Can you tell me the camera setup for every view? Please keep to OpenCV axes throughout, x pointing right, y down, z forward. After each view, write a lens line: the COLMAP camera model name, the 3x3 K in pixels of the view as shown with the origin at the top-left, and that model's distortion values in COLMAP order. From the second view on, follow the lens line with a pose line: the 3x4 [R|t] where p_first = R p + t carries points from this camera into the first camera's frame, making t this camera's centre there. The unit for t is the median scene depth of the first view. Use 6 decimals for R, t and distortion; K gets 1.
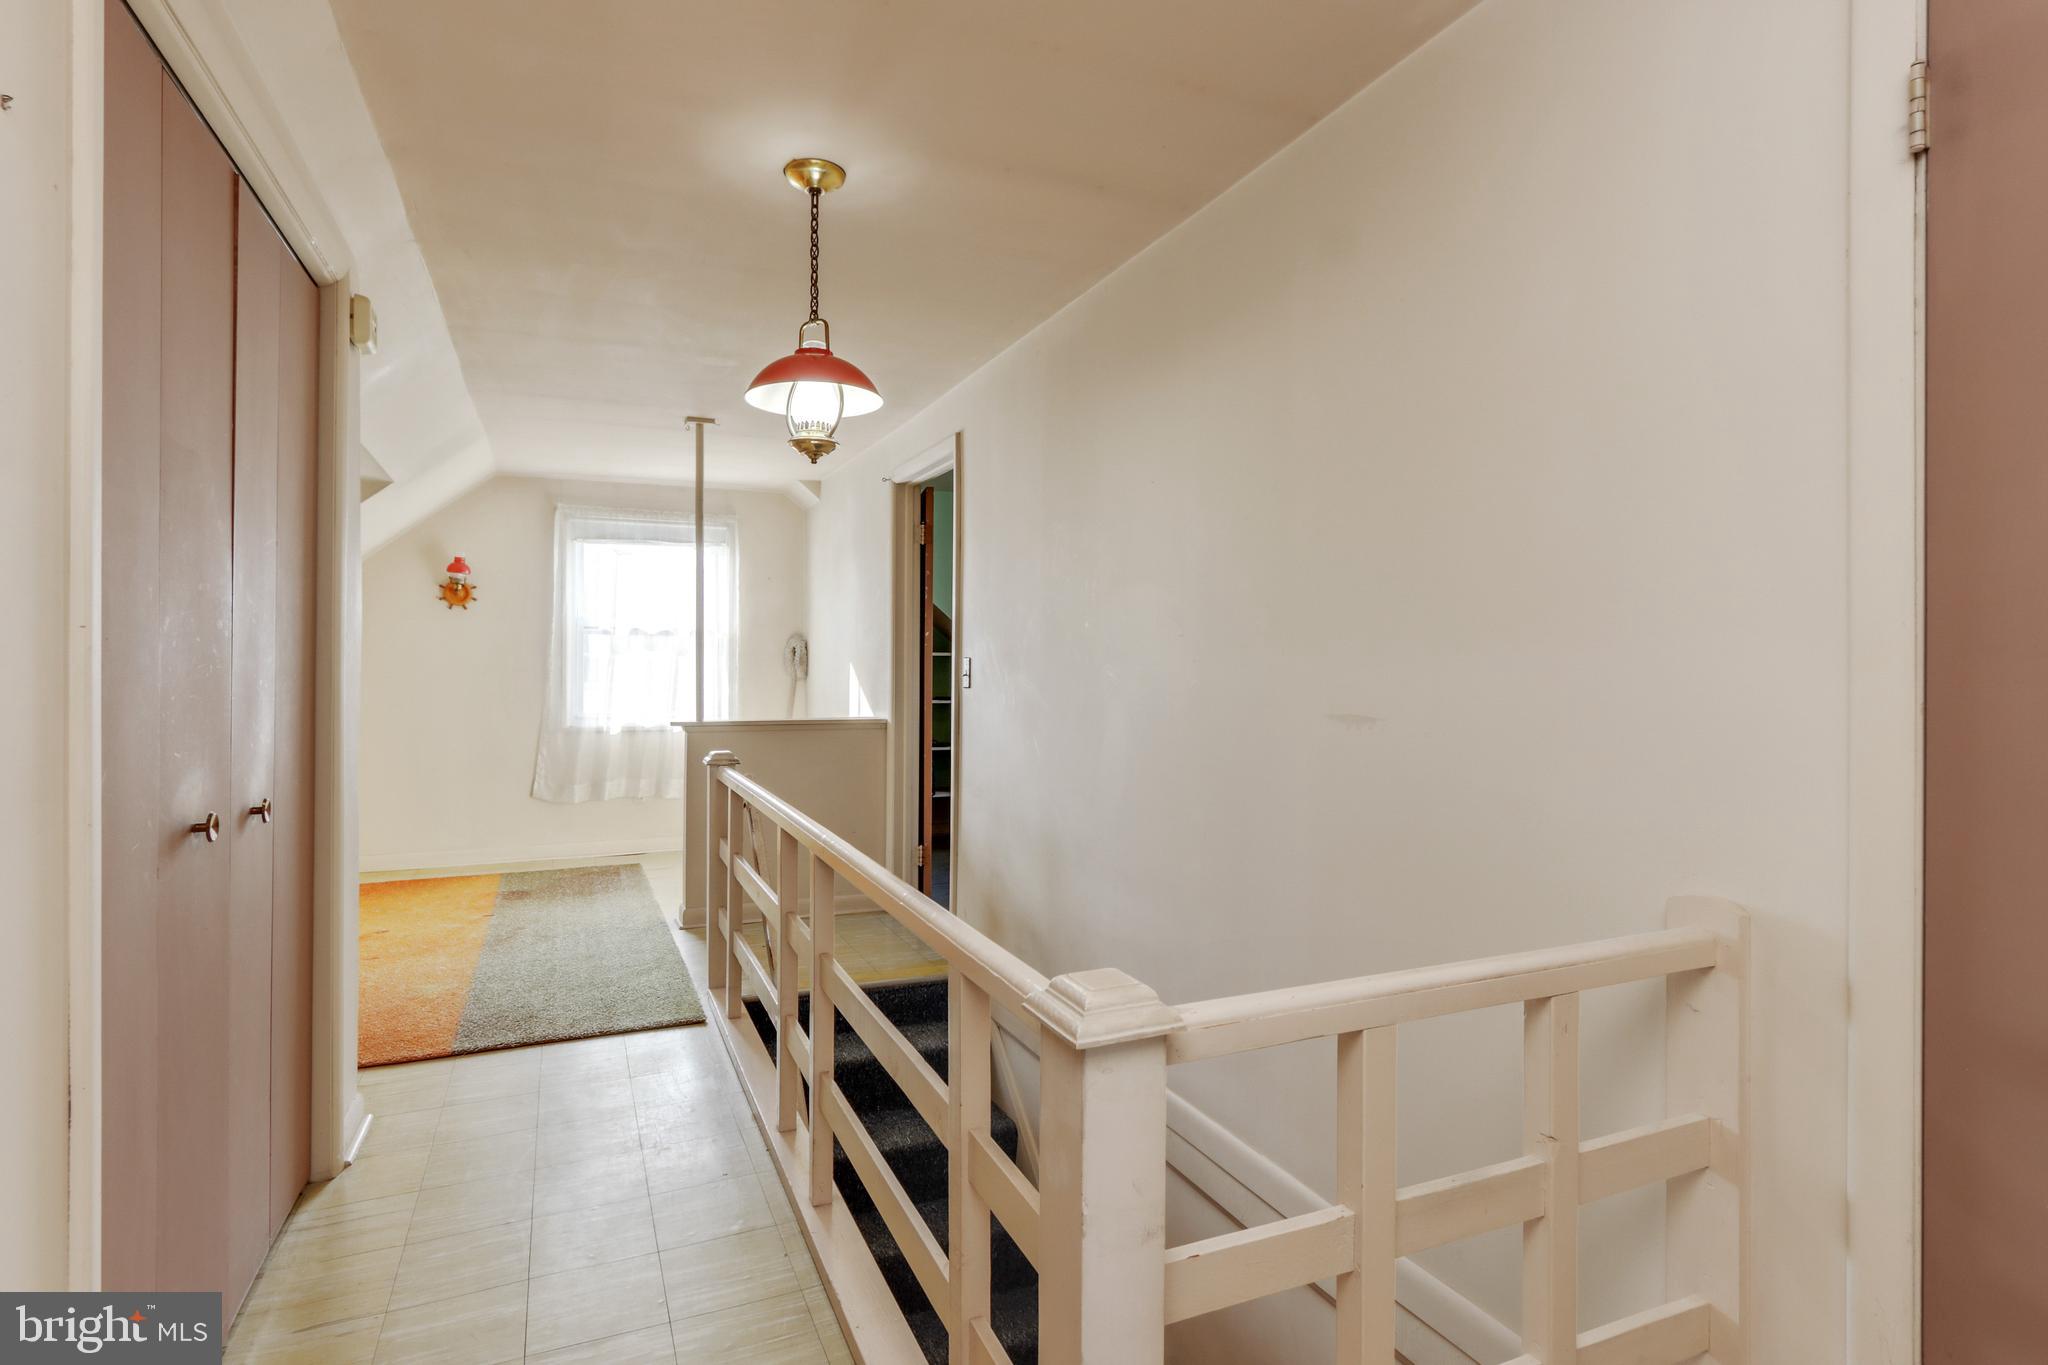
lens RADIAL K [[1032.4, 0, 1024.0], [0, 1032.4, 682.5], [0, 0, 1]] dist [-0.000455, -0.000043]
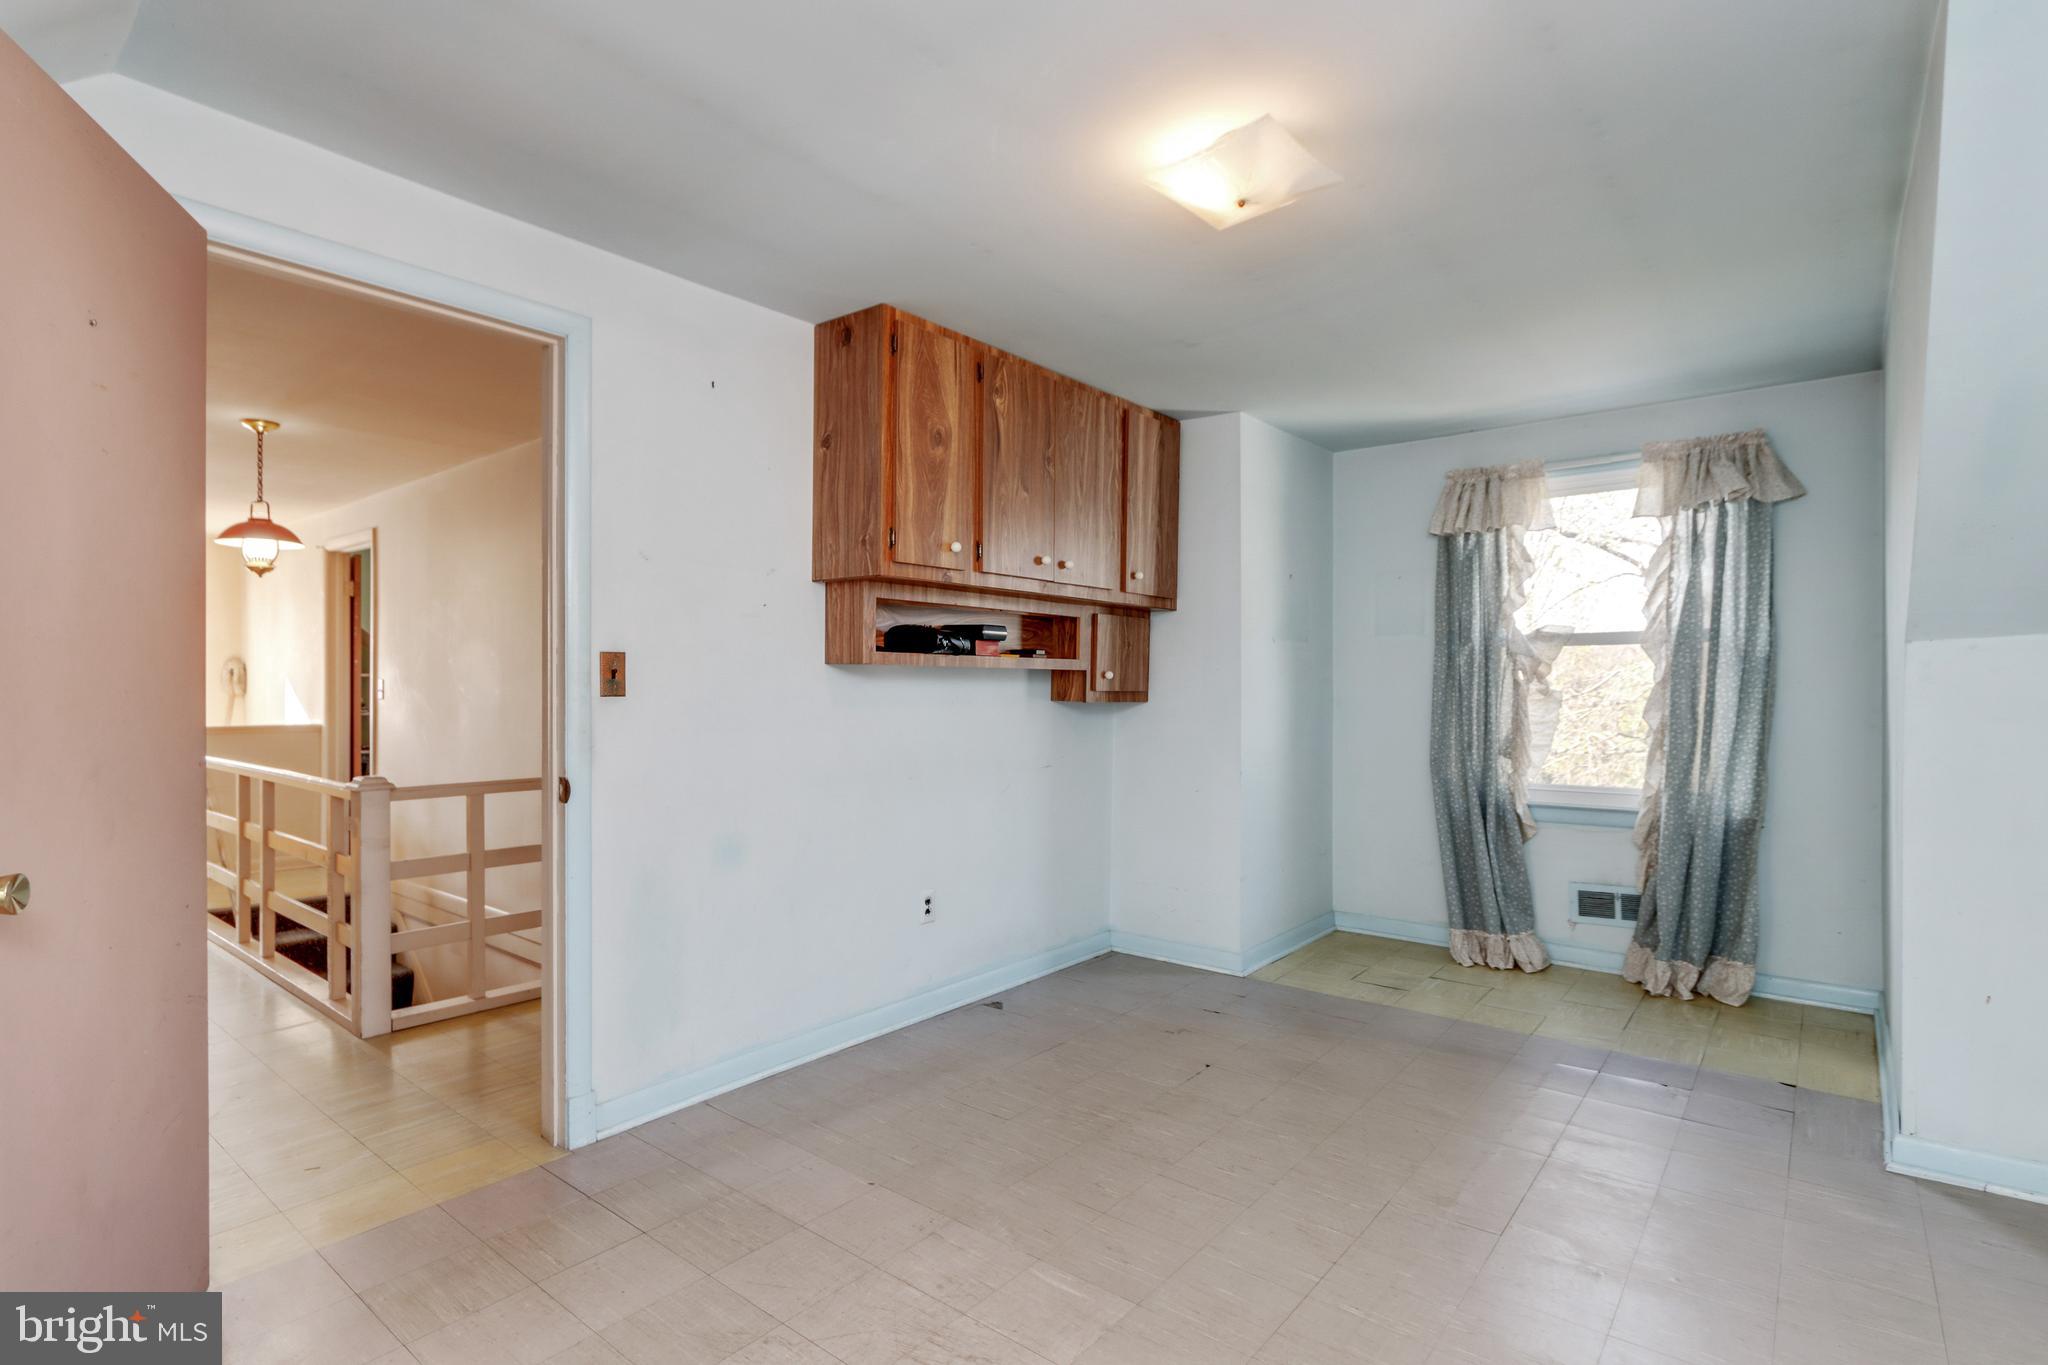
lens RADIAL K [[1020.9, 0, 1023.4], [0, 1020.9, 694.3], [0, 0, 1]] dist [0.000165, 0.000098]
pose [[0.899500, -0.006482, 0.436873, 0.142322], [0.008988, 0.999953, -0.003668, 0.012481], [-0.436829, 0.007226, 0.899516, -0.781497]]
